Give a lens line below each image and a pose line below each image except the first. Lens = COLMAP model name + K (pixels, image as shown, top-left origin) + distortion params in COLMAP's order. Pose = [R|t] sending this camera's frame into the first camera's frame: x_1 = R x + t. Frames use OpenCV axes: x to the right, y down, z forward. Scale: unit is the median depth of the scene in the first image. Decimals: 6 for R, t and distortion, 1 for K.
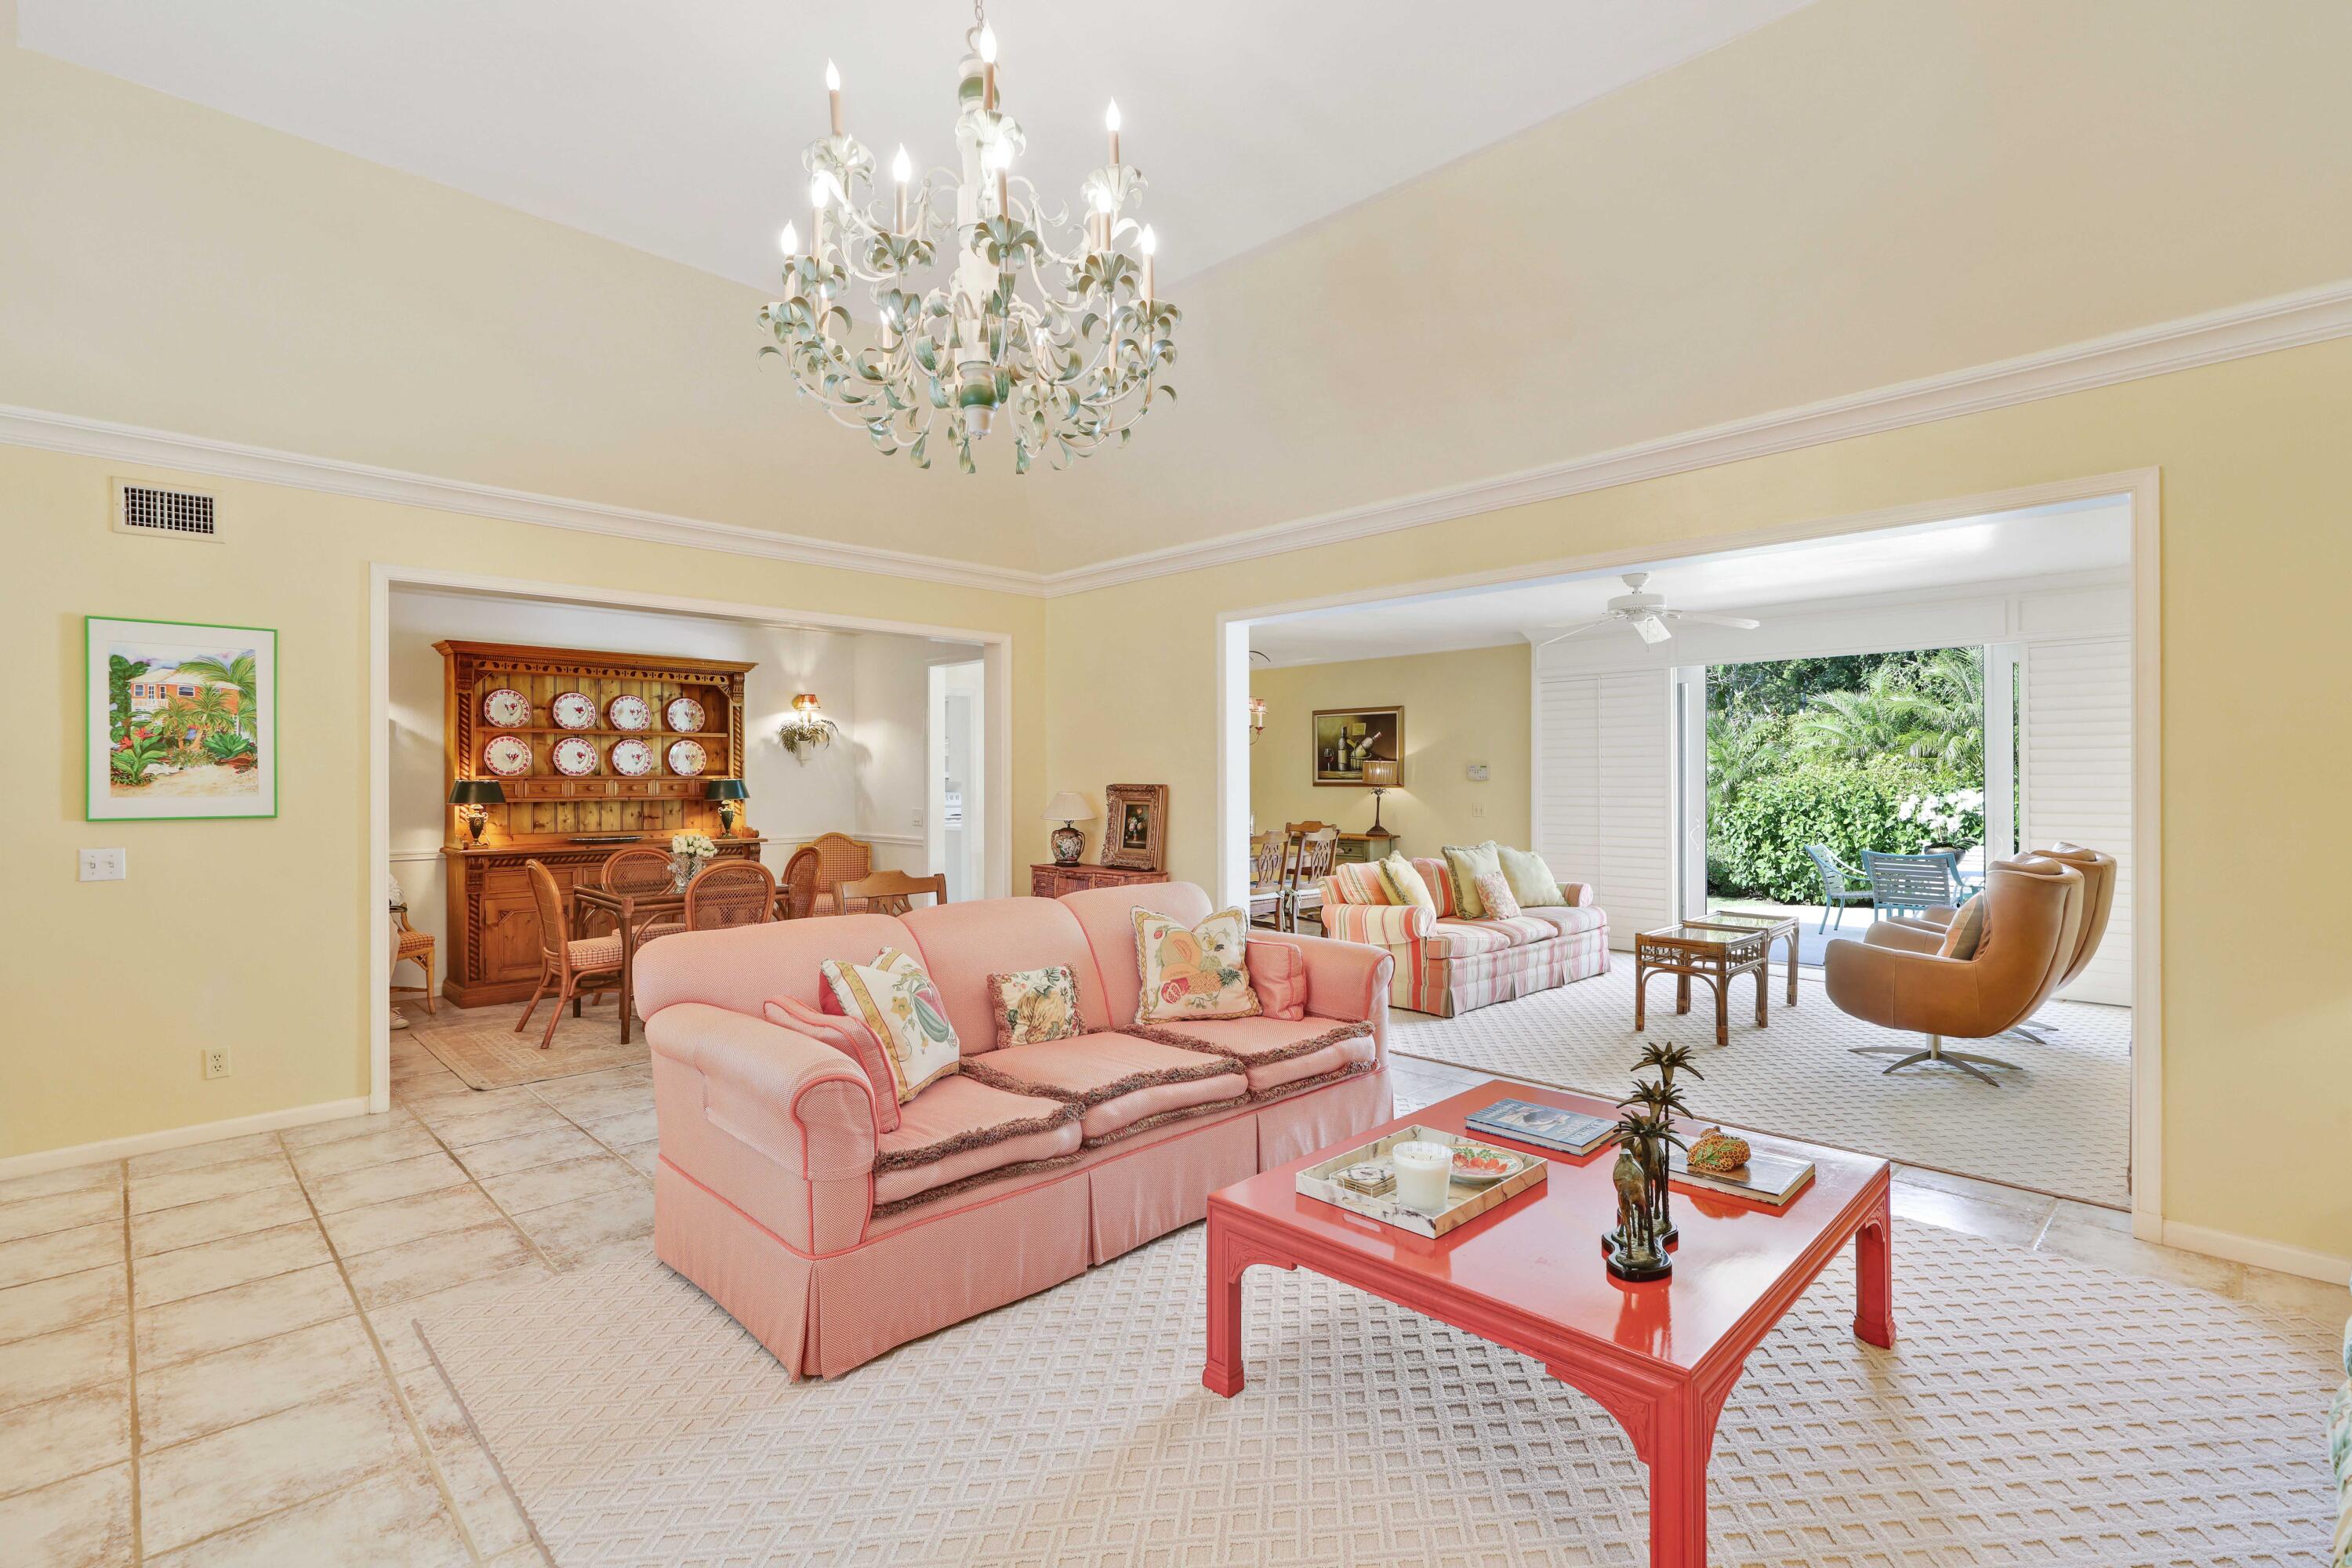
lens RADIAL K [[1081.1, 0, 1187.4], [0, 1081.1, 775.5], [0, 0, 1]] dist [0.000425, 0.000059]
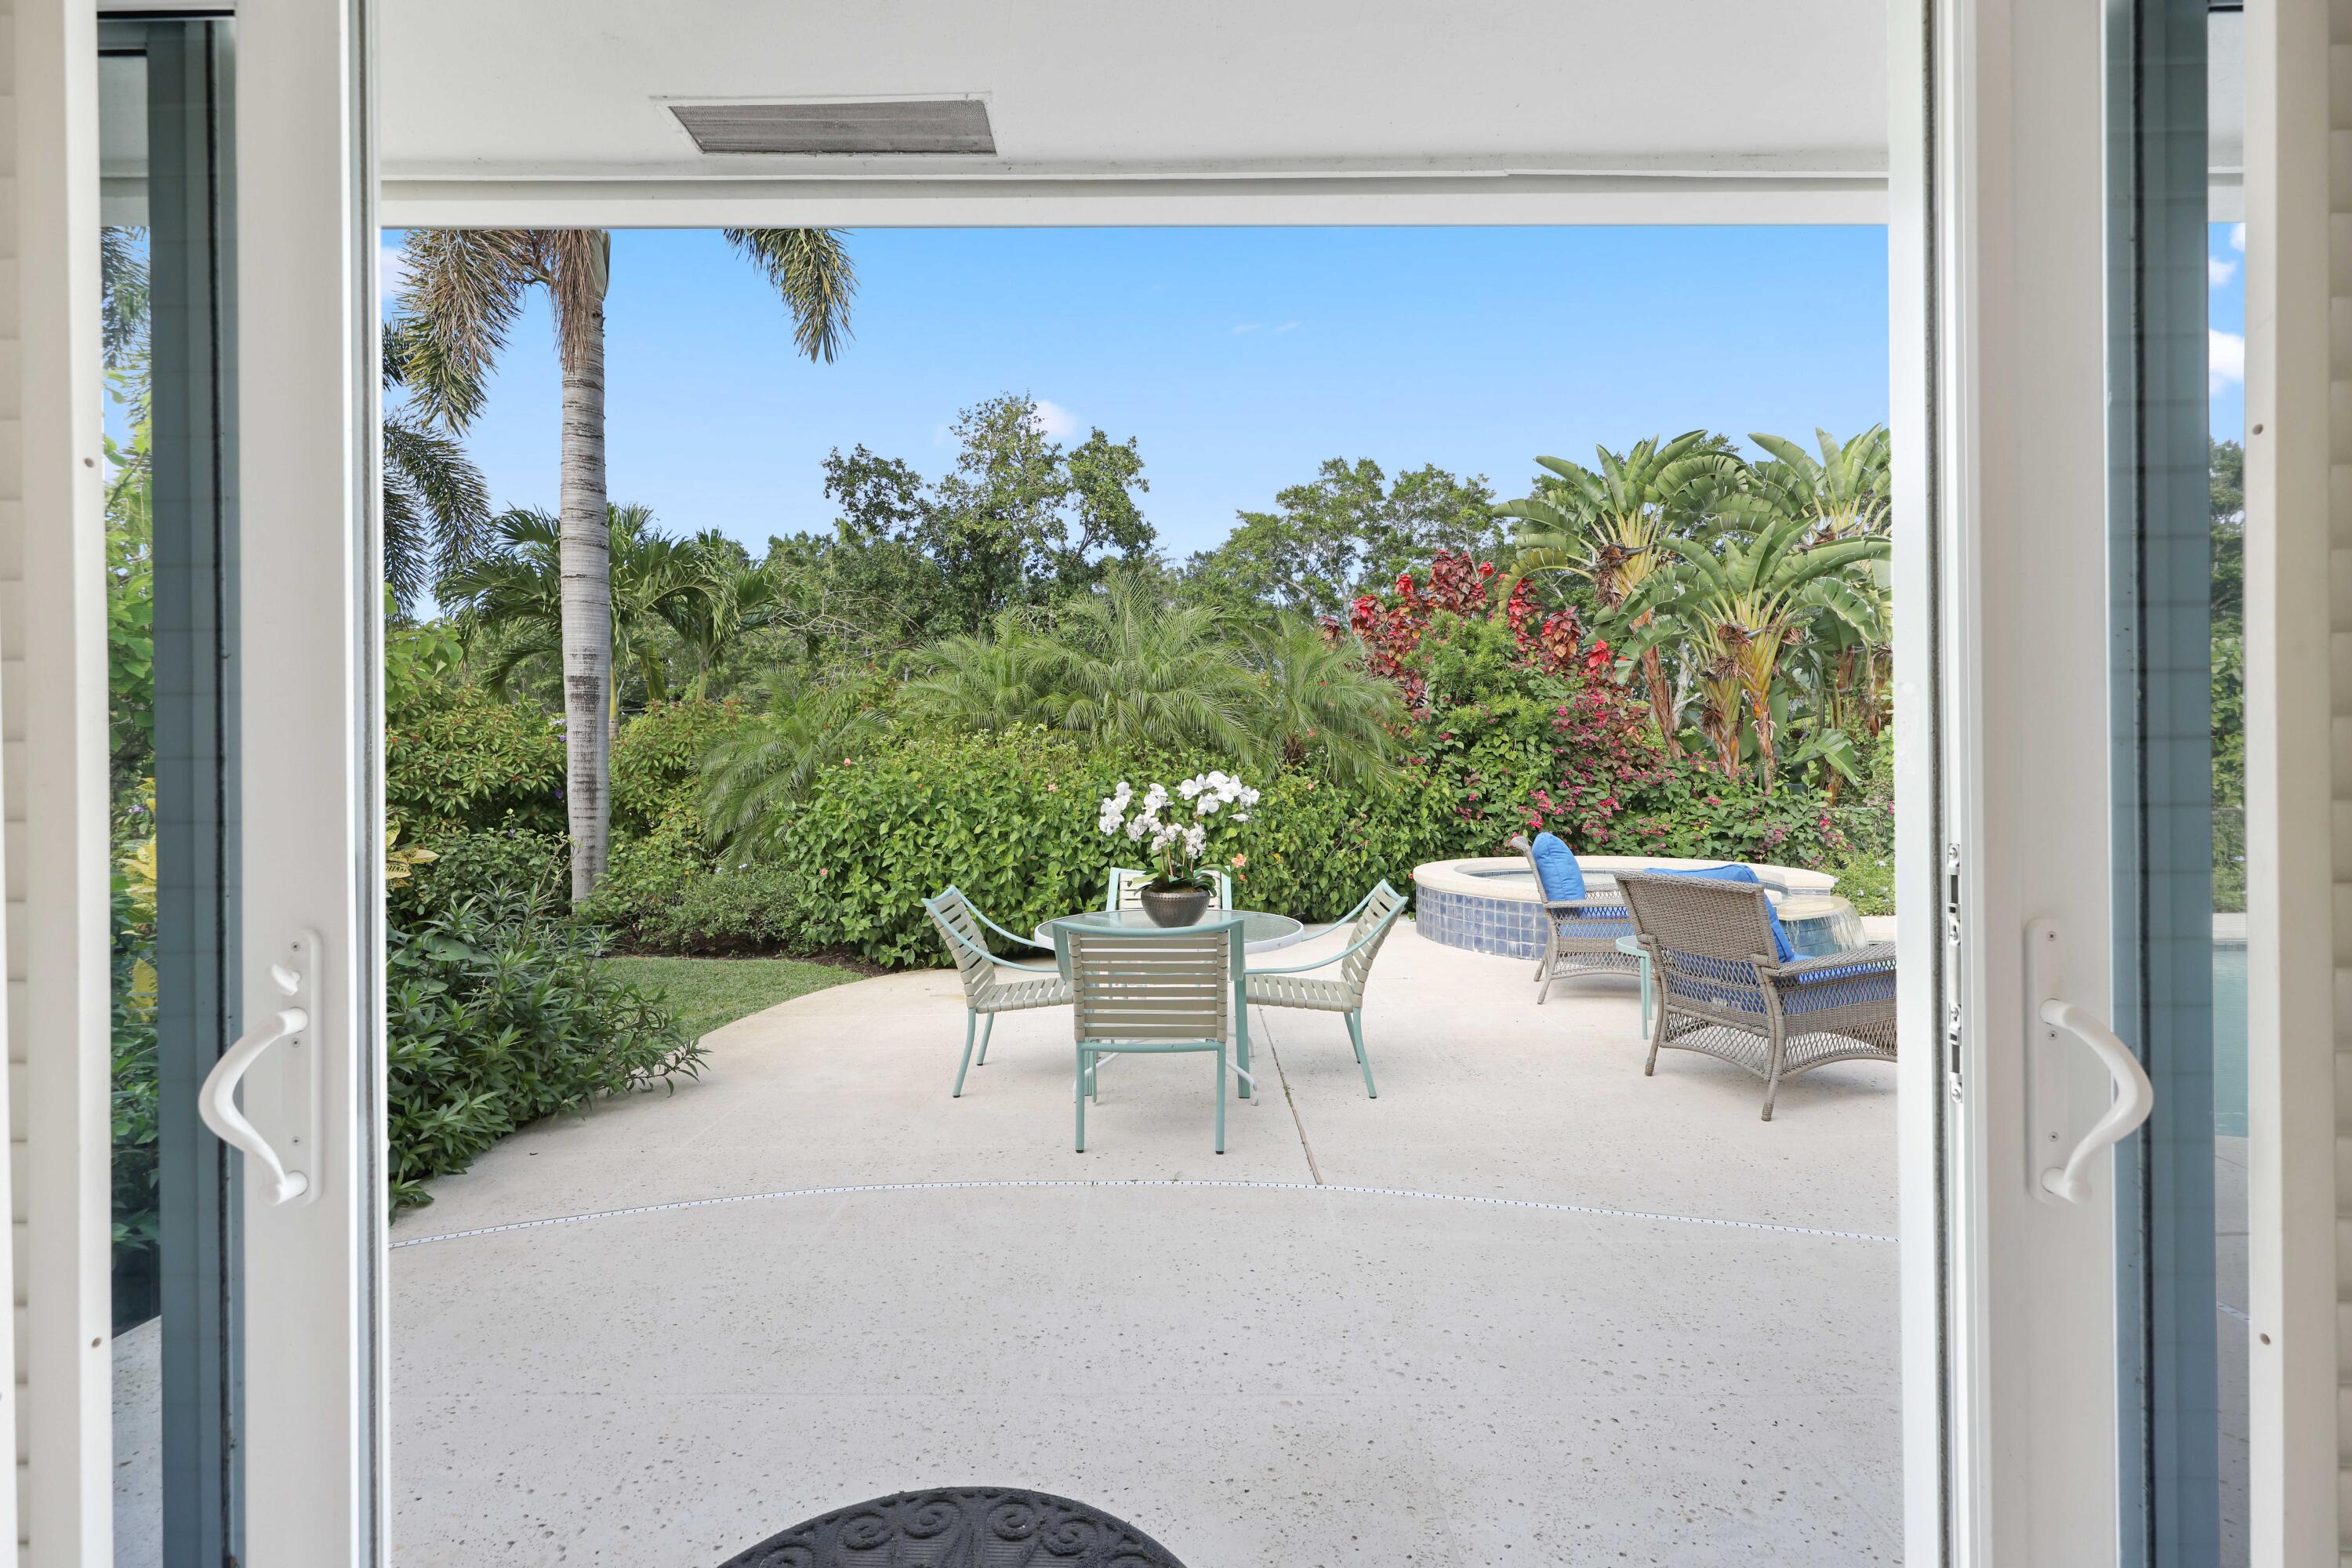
lens RADIAL K [[974.2, 0, 1176.7], [0, 974.2, 772.2], [0, 0, 1]] dist [-0.000122, -0.000029]
pose [[0.705804, -0.003177, 0.708400, 0.291435], [0.002194, 0.999995, 0.002298, 0.009199], [-0.708404, -0.000068, 0.705807, 0.518338]]
